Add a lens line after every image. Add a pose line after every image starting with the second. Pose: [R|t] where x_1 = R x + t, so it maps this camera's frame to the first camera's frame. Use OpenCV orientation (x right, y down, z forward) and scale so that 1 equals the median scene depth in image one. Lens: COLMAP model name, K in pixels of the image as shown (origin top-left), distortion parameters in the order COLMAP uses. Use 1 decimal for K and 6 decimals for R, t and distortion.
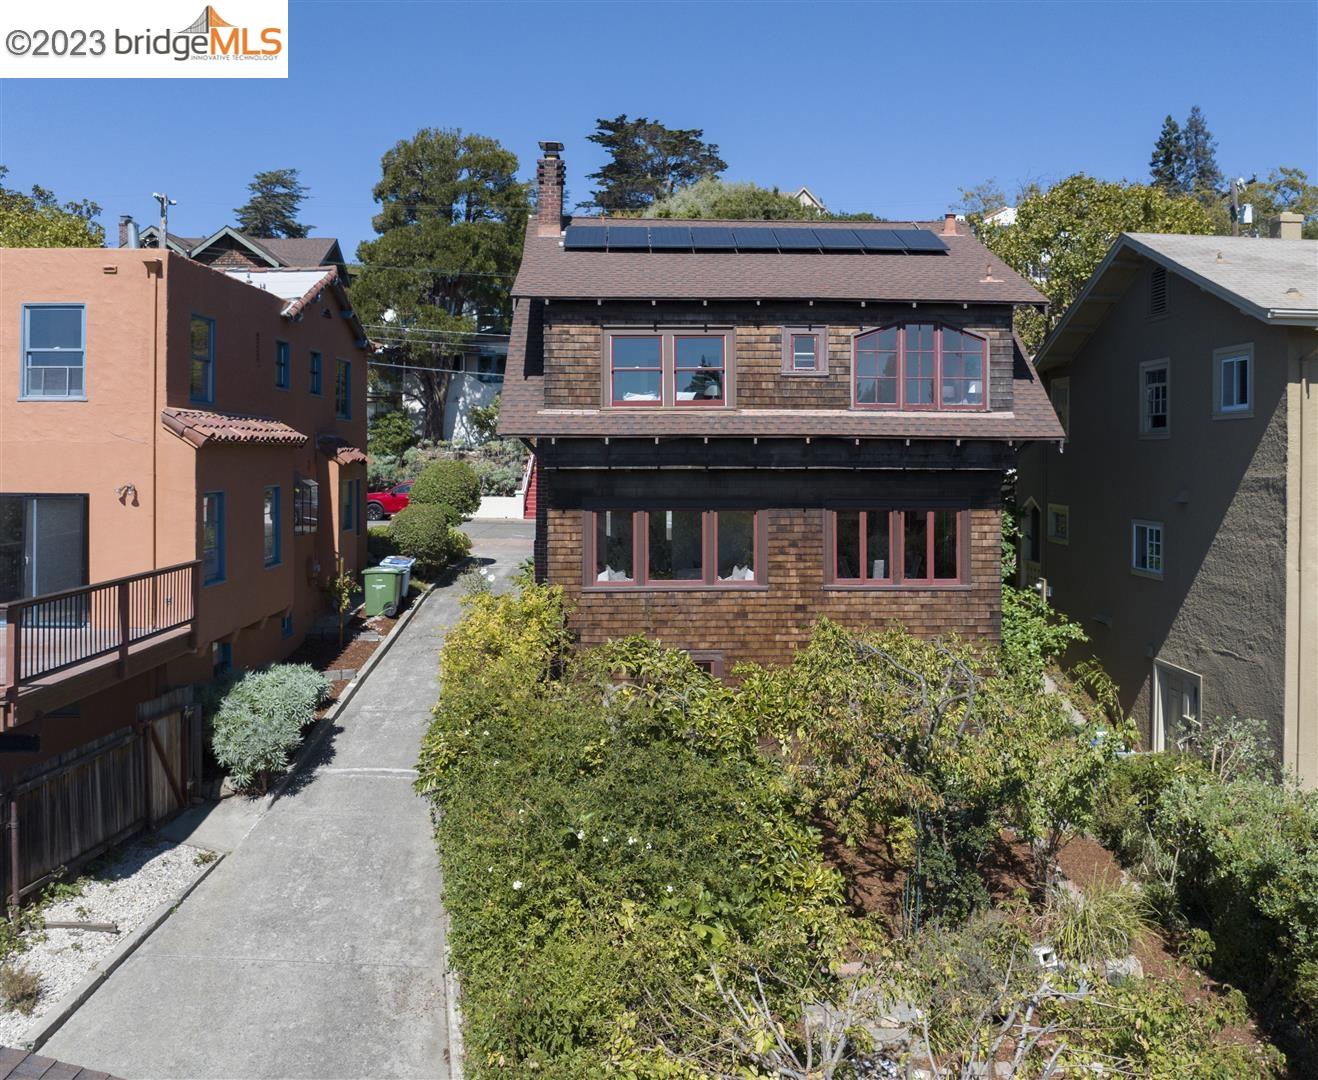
lens RADIAL K [[1159.6, 0, 617.1], [0, 1159.6, 453.8], [0, 0, 1]] dist [-0.007329, 0.022679]
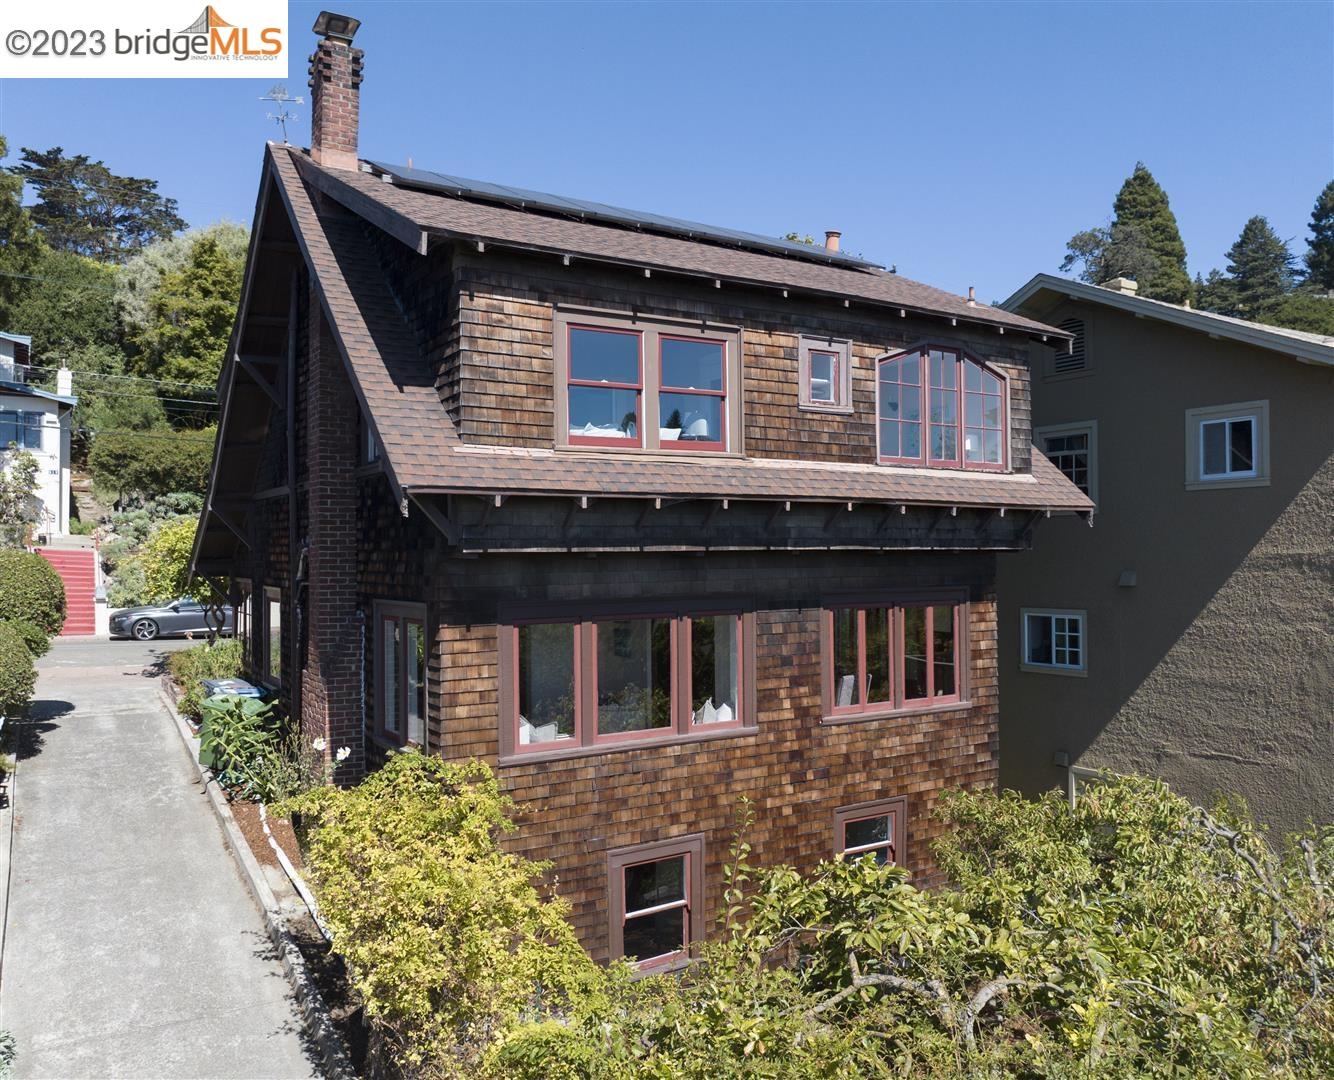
lens RADIAL K [[1106.3, 0, 661.5], [0, 1106.3, 540.1], [0, 0, 1]] dist [-0.016408, -0.013009]
pose [[0.845016, -0.002006, 0.534737, -0.255491], [0.007797, 0.999933, -0.008569, 0.011849], [-0.534684, 0.011410, 0.844975, 0.492787]]
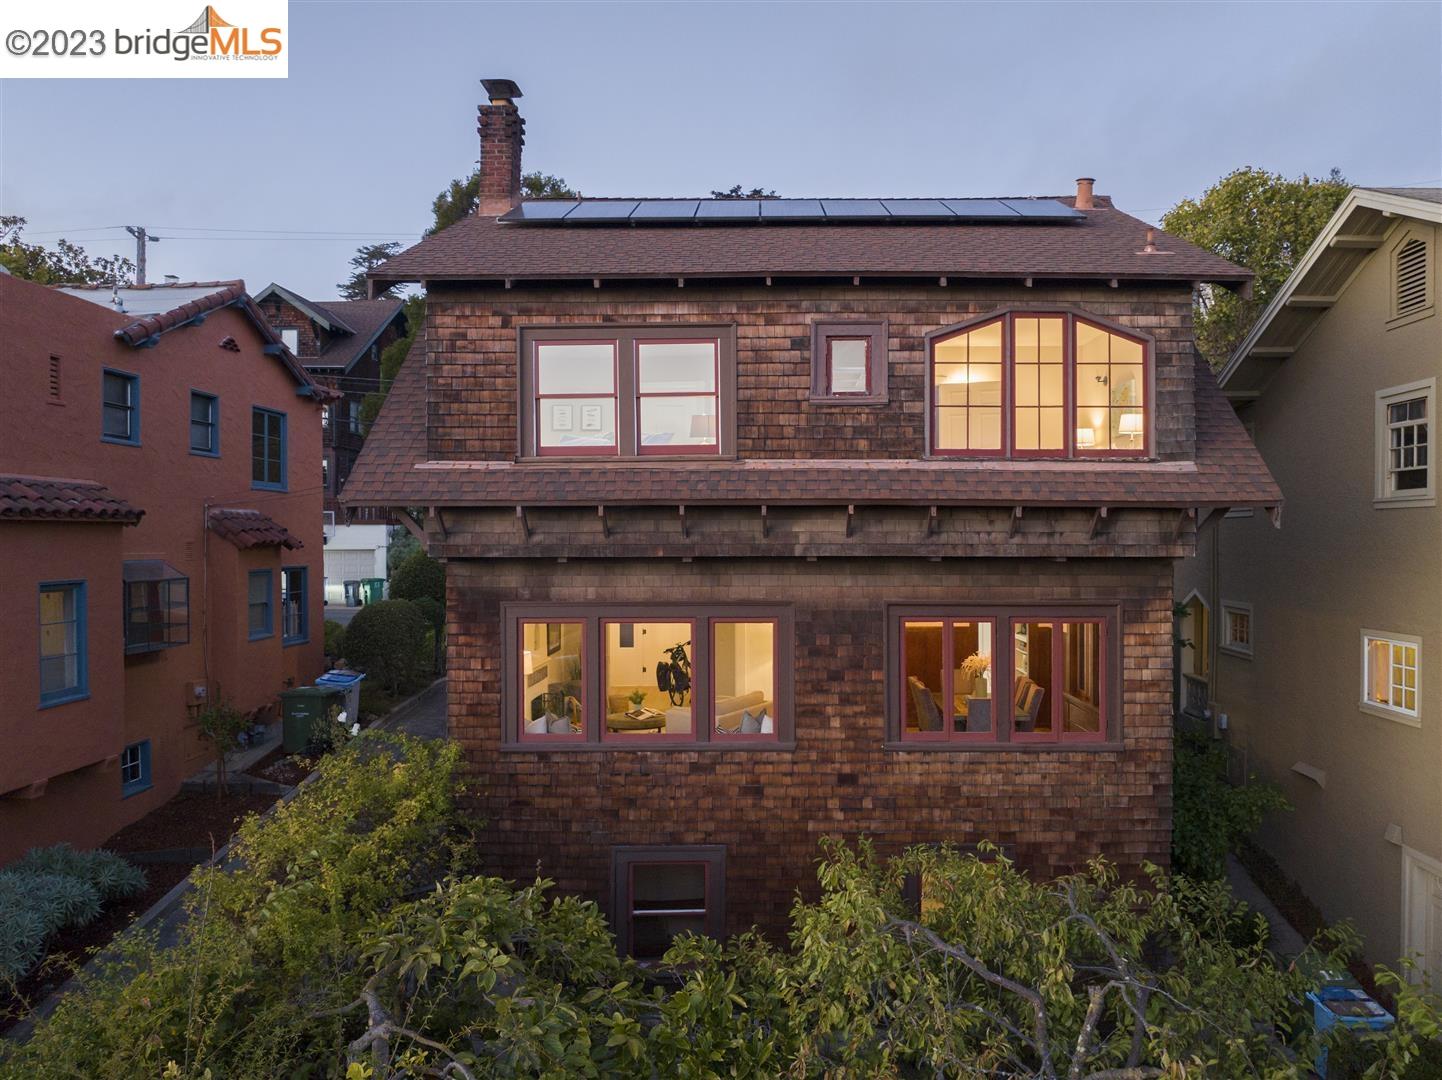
lens RADIAL K [[1088.1, 0, 722.1], [0, 1088.1, 535.8], [0, 0, 1]] dist [-0.020339, -0.003510]
pose [[0.999429, -0.003391, -0.033623, 0.110890], [0.003510, 0.999988, 0.003488, 0.000024], [0.033610, -0.003604, 0.999429, 0.413661]]
